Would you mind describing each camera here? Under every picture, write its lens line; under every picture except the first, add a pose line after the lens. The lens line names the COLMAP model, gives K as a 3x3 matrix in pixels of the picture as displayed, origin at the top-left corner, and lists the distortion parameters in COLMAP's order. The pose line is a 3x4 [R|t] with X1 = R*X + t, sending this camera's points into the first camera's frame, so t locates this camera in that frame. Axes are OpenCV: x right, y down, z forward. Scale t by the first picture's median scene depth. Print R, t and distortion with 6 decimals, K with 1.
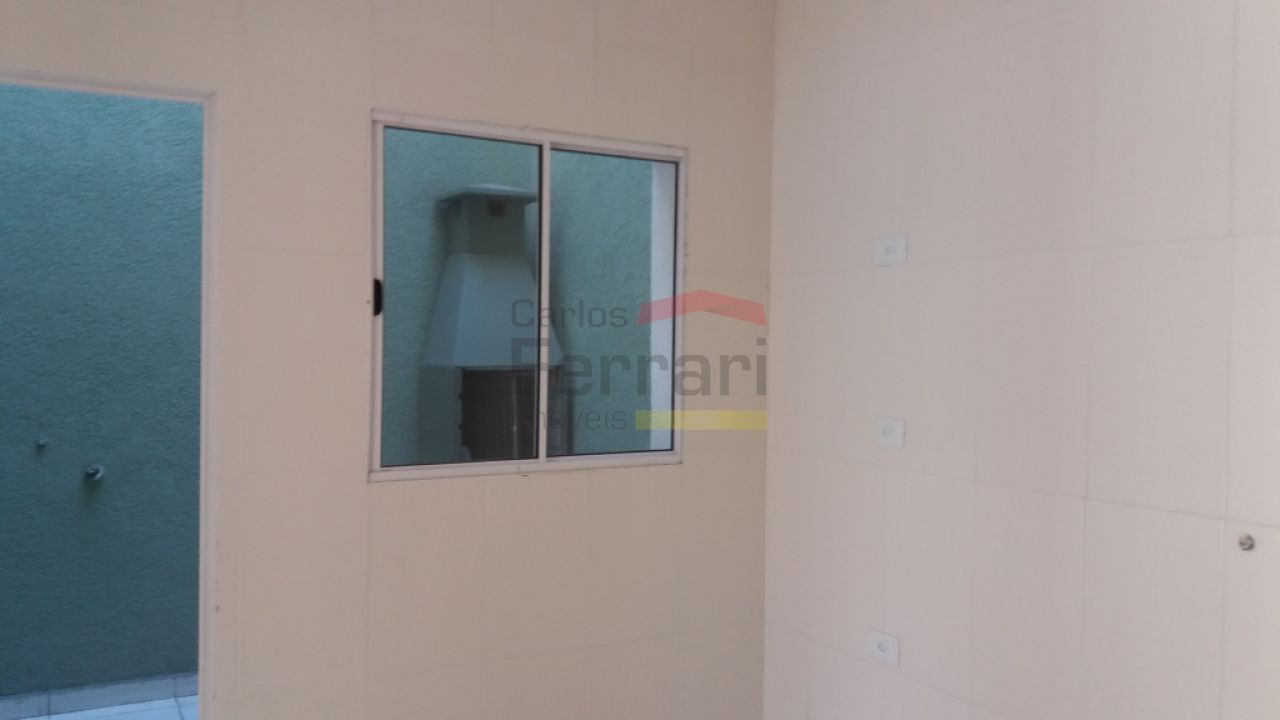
lens RADIAL K [[1059.4, 0, 640.0], [0, 1059.4, 360.0], [0, 0, 1]] dist [-0.001535, -0.003759]
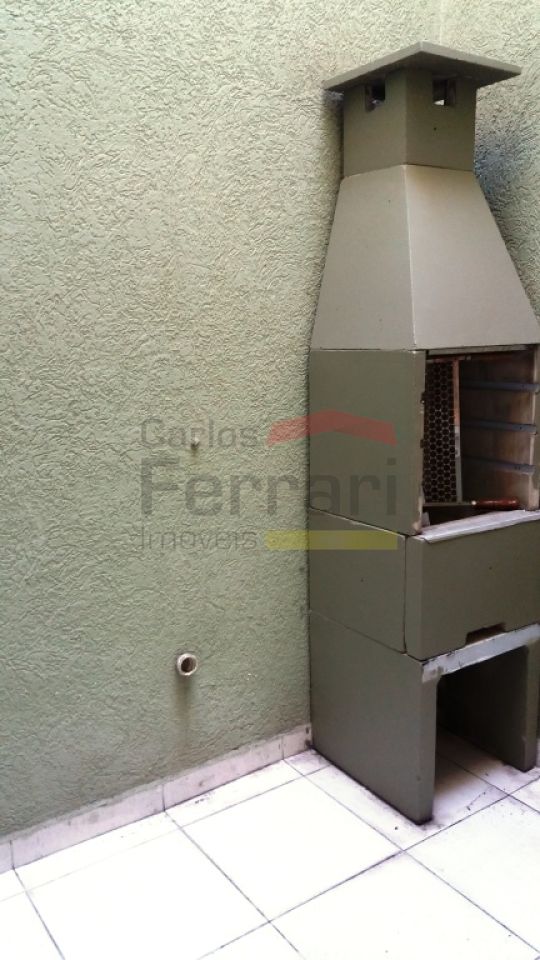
lens RADIAL K [[794.6, 0, 270.0], [0, 794.6, 480.0], [0, 0, 1]] dist [-0.001535, -0.003759]
pose [[0.996210, -0.049353, 0.071624, -0.280752], [0.035414, 0.982242, 0.184243, -0.007215], [-0.079445, -0.181008, 0.980268, 0.503962]]
